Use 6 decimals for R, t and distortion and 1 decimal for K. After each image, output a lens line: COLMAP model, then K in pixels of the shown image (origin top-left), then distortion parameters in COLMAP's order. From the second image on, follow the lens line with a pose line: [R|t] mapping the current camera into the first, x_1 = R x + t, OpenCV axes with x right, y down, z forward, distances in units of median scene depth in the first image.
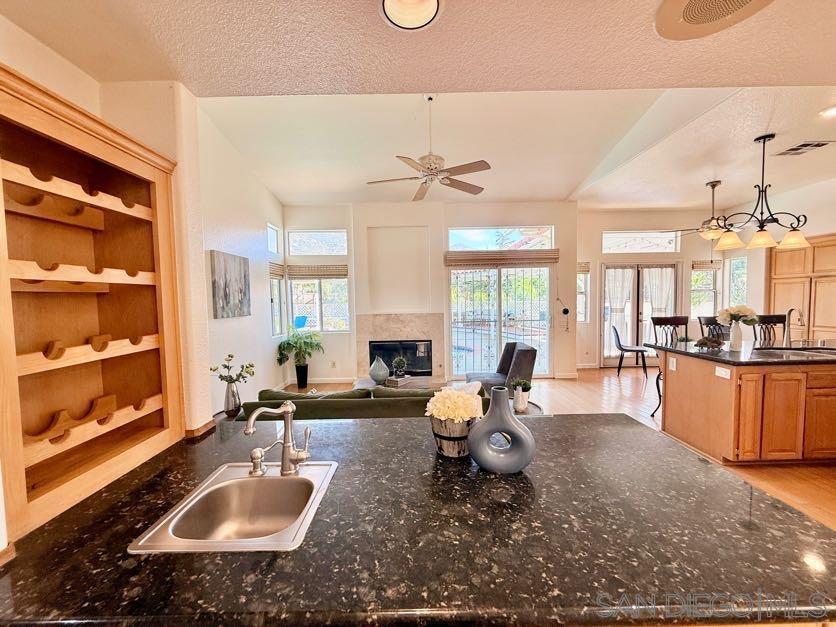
lens RADIAL K [[333.7, 0, 415.9], [0, 333.7, 314.3], [0, 0, 1]] dist [-0.000459, 0.000399]
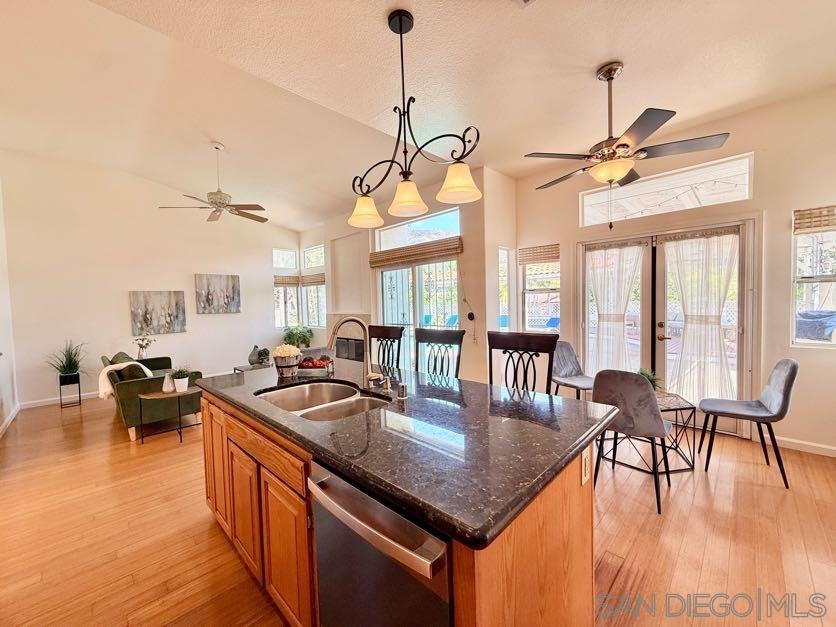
lens RADIAL K [[333.7, 0, 416.3], [0, 333.7, 314.6], [0, 0, 1]] dist [-0.000459, 0.000399]
pose [[0.706537, 0.024909, -0.707238, 0.902050], [-0.022672, 0.999664, 0.012559, -0.019535], [0.707313, 0.007161, 0.706864, 0.376957]]
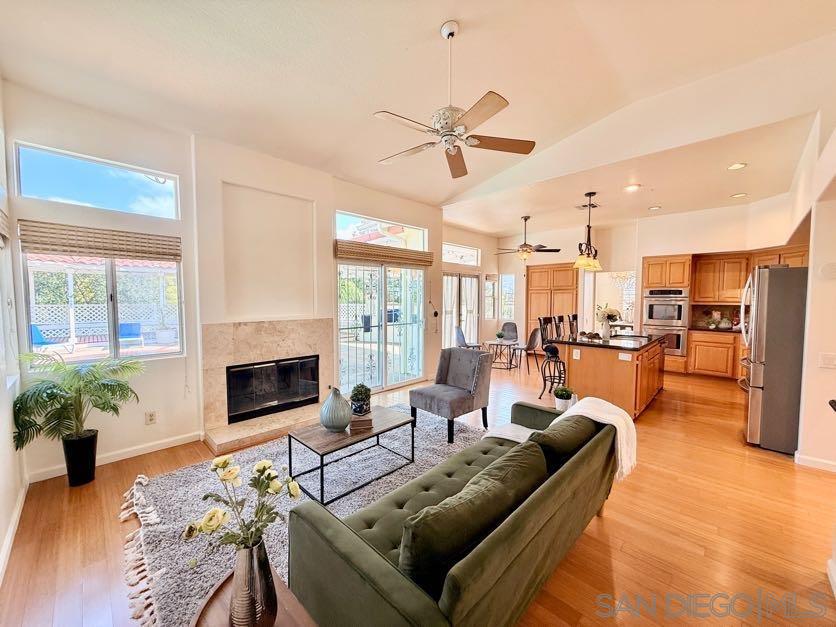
lens RADIAL K [[333.7, 0, 415.7], [0, 333.7, 313.9], [0, 0, 1]] dist [-0.000459, 0.000399]
pose [[0.705852, -0.014181, 0.708218, -0.330003], [0.020197, 0.999796, -0.000110, -0.009985], [-0.708072, 0.014382, 0.705994, 0.315331]]
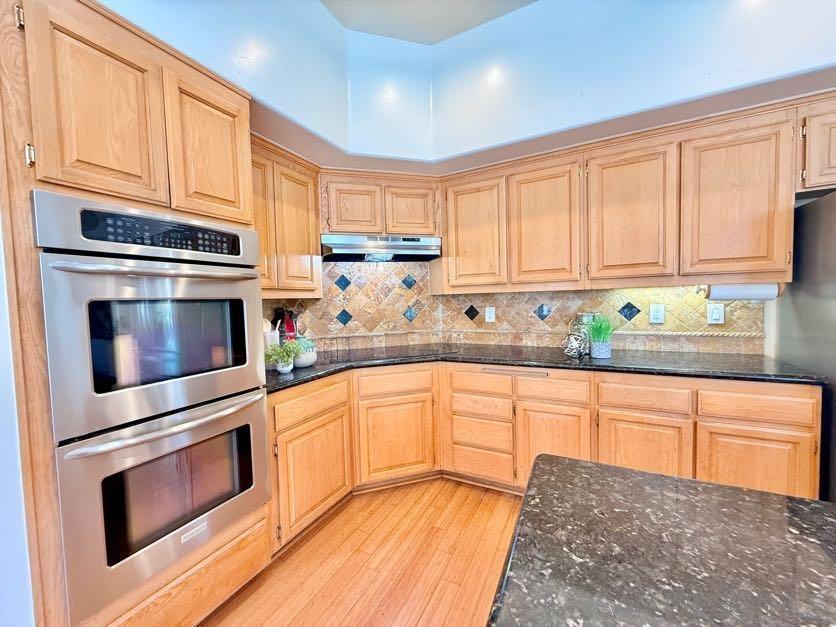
lens RADIAL K [[333.7, 0, 415.8], [0, 333.7, 314.2], [0, 0, 1]] dist [-0.000459, 0.000399]
pose [[-0.887242, 0.022559, 0.460752, 0.815655], [0.067690, 0.994359, 0.081661, -0.022169], [-0.456311, 0.103642, -0.883764, 0.632802]]
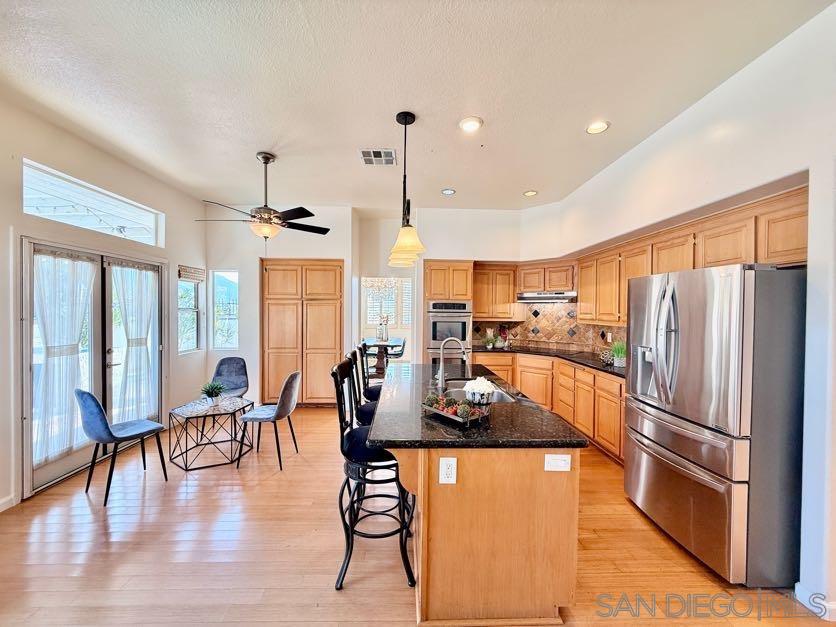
lens RADIAL K [[333.7, 0, 415.6], [0, 333.7, 314.4], [0, 0, 1]] dist [-0.000459, 0.000399]
pose [[-0.018940, 0.004330, 0.999811, 0.171577], [0.041599, 0.999128, -0.003539, -0.044231], [-0.998955, 0.041524, -0.019103, 0.616967]]
